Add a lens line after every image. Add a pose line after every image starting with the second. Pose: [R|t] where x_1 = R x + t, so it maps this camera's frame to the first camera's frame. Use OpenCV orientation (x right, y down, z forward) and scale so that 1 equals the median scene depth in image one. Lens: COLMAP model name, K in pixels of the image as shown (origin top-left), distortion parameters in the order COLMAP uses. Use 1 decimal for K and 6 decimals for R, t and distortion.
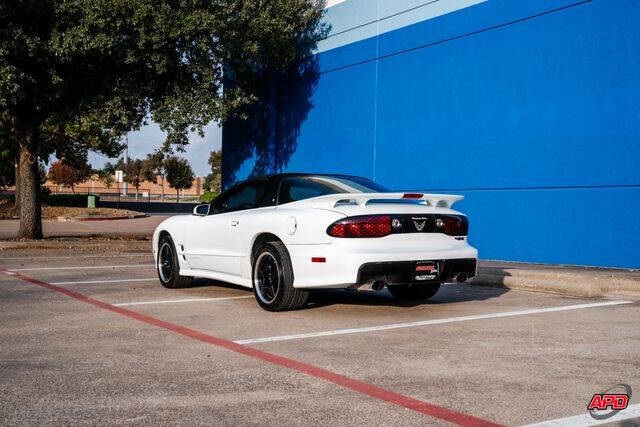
lens RADIAL K [[777.0, 0, 320.0], [0, 777.0, 213.5], [0, 0, 1]] dist [0.009170, 0.036767]
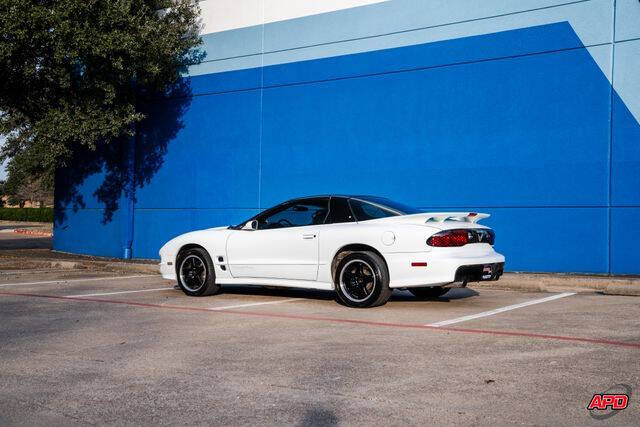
lens RADIAL K [[777.0, 0, 320.0], [0, 777.0, 213.5], [0, 0, 1]] dist [0.009170, 0.036767]
pose [[0.924192, 0.008081, 0.381843, -0.370854], [-0.000916, 0.999820, -0.018942, 0.000149], [-0.381928, 0.017156, 0.924033, -0.067131]]
